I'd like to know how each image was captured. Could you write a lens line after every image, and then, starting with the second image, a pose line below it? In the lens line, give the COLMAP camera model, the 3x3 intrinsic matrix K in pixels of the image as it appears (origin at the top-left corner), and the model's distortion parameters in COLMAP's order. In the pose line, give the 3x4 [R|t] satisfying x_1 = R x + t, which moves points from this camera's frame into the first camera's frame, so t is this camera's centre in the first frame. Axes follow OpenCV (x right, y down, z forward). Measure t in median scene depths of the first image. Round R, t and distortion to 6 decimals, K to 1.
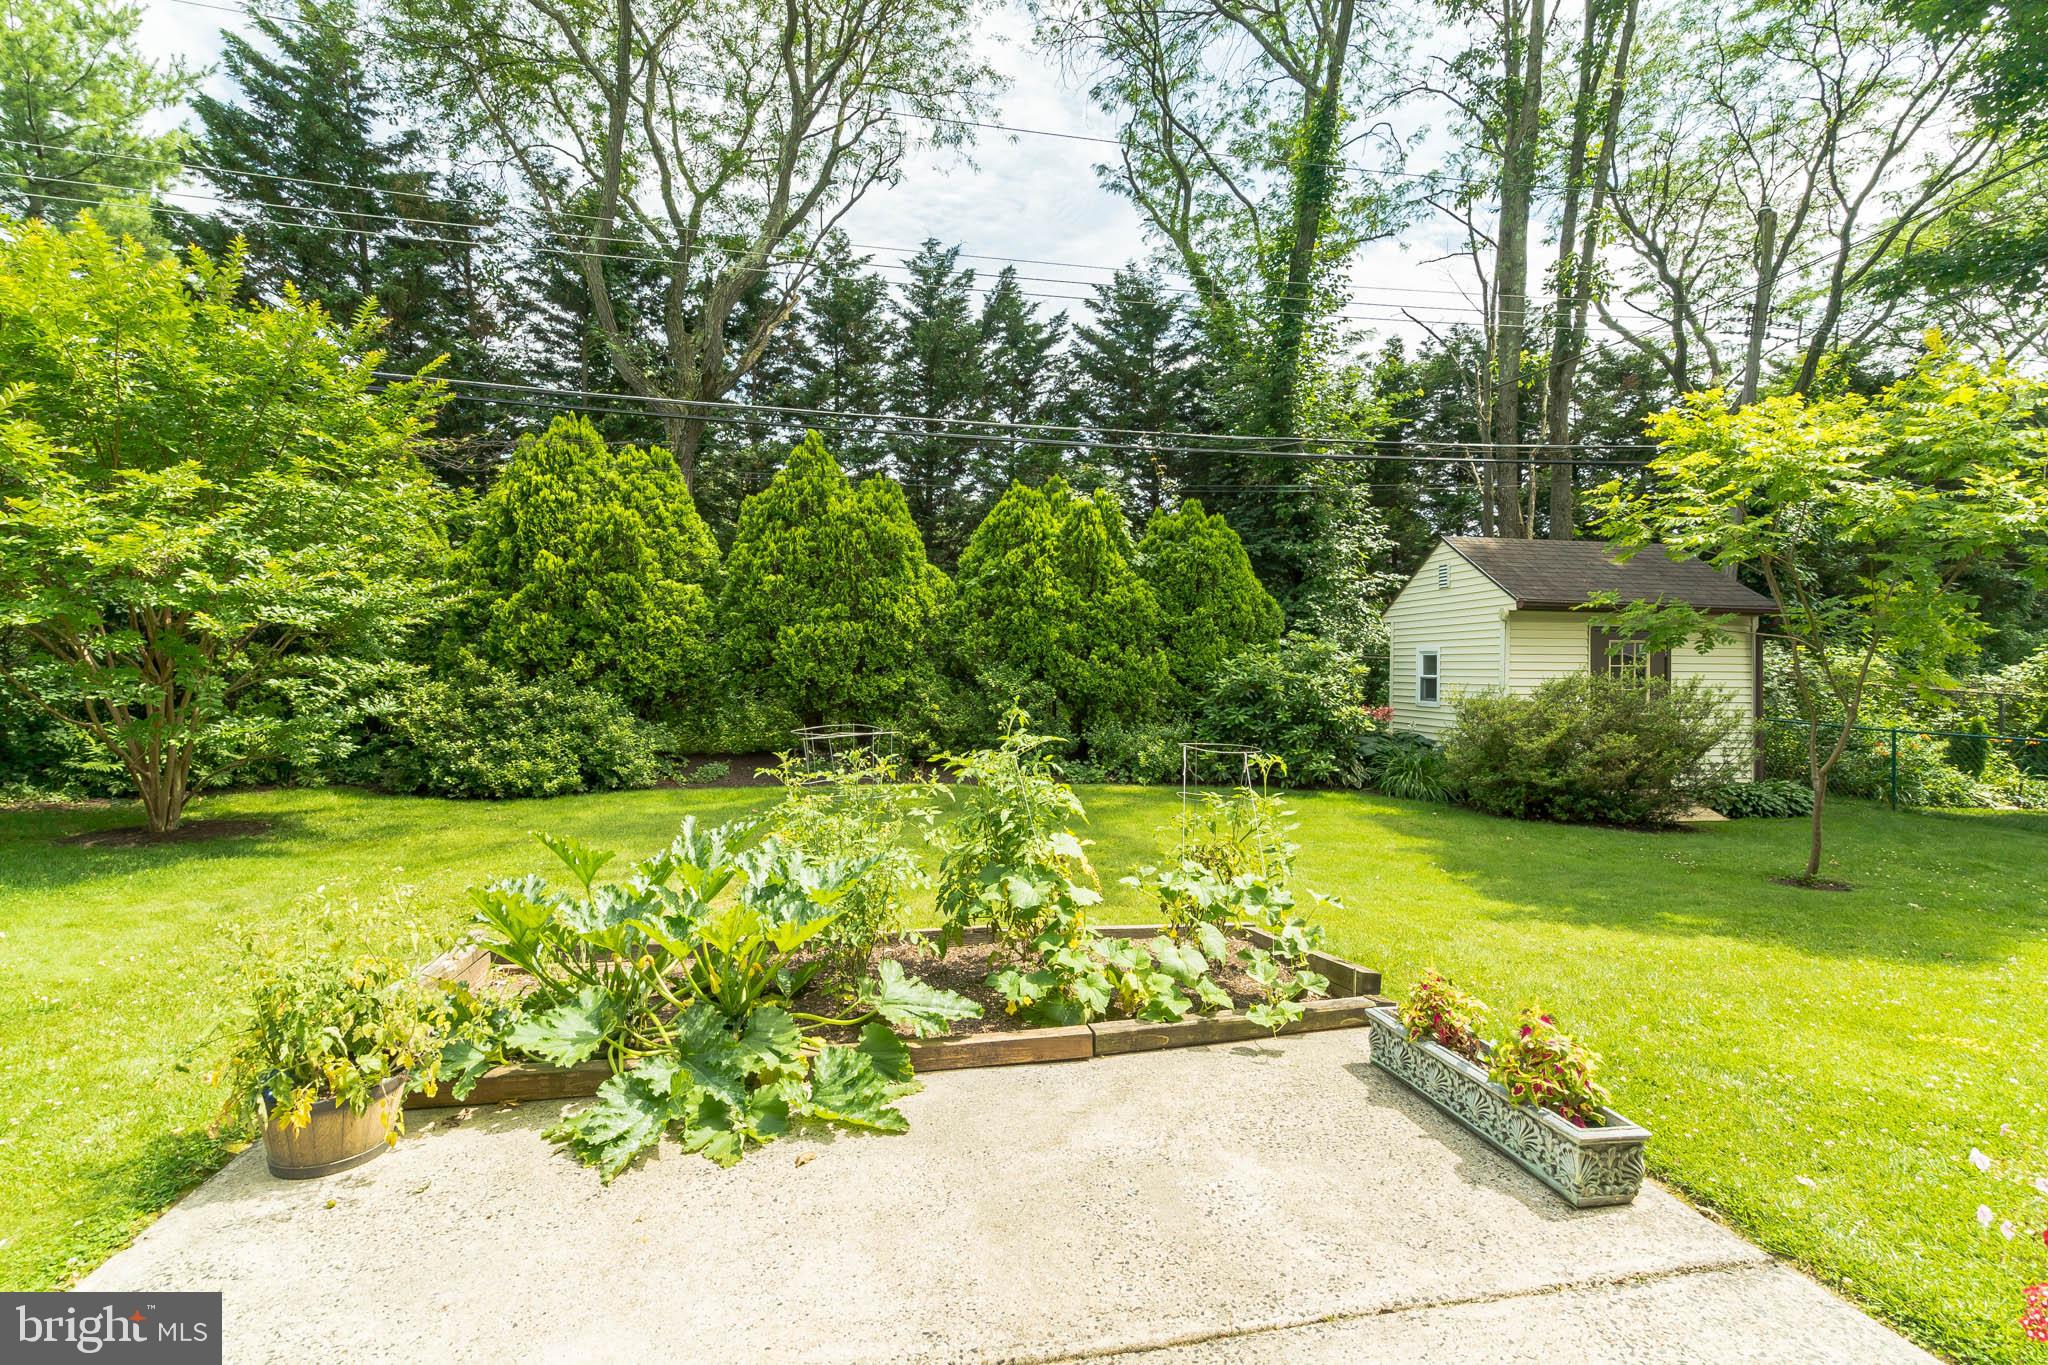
lens RADIAL K [[945.1, 0, 1017.9], [0, 945.1, 682.5], [0, 0, 1]] dist [-0.002735, 0.000011]
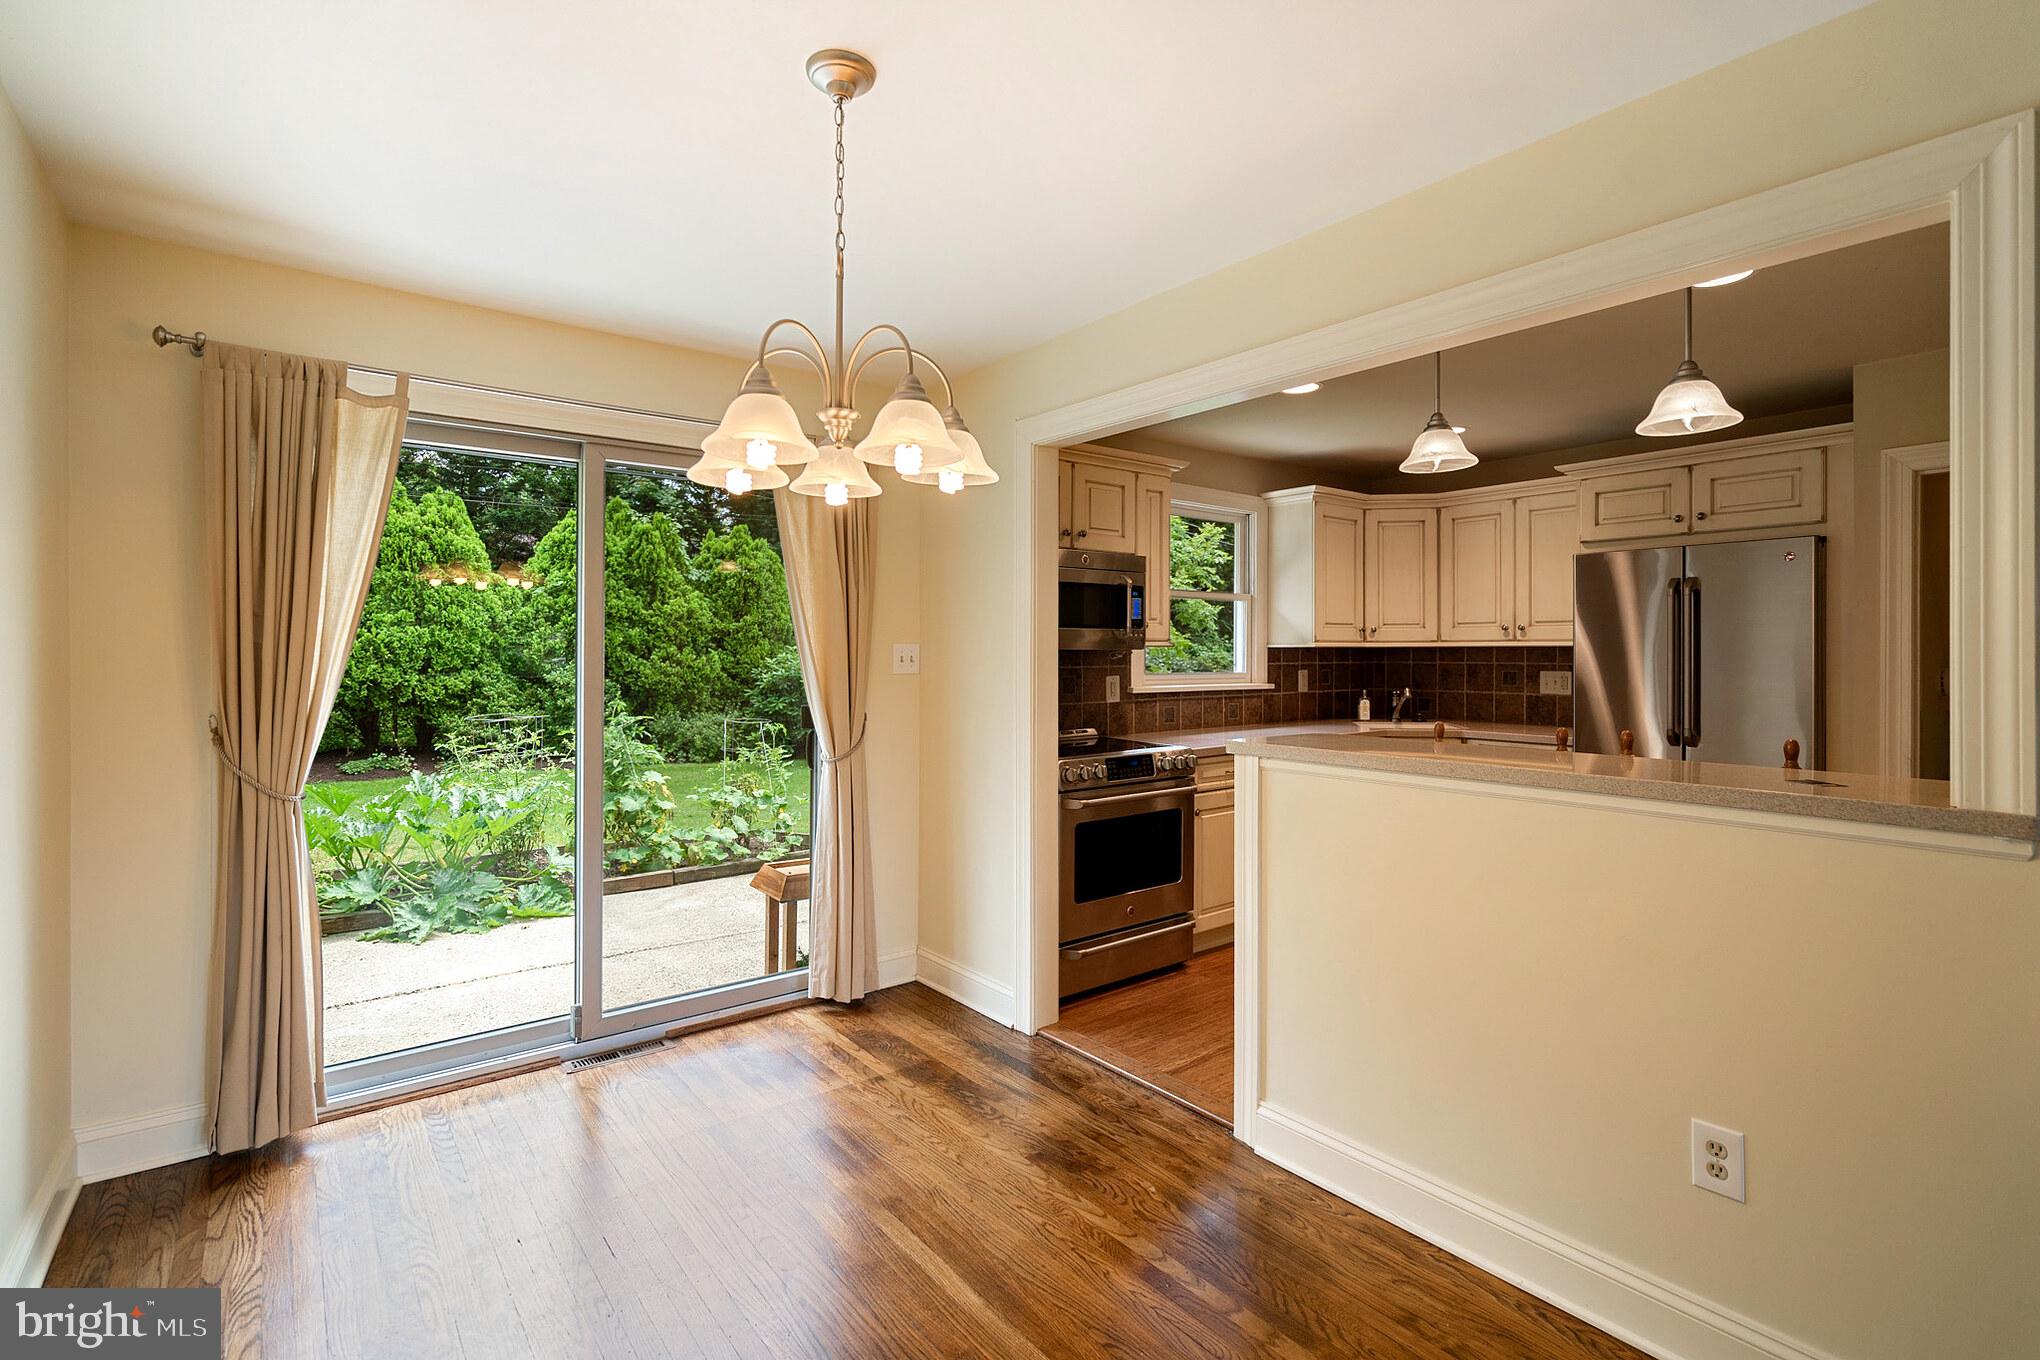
lens RADIAL K [[949.3, 0, 1025.7], [0, 949.3, 652.3], [0, 0, 1]] dist [-0.001257, 0.000861]
pose [[0.893894, -0.002776, 0.448269, -0.038718], [0.012062, 0.999768, -0.017863, -0.006652], [-0.448115, 0.021374, 0.893720, -0.281904]]
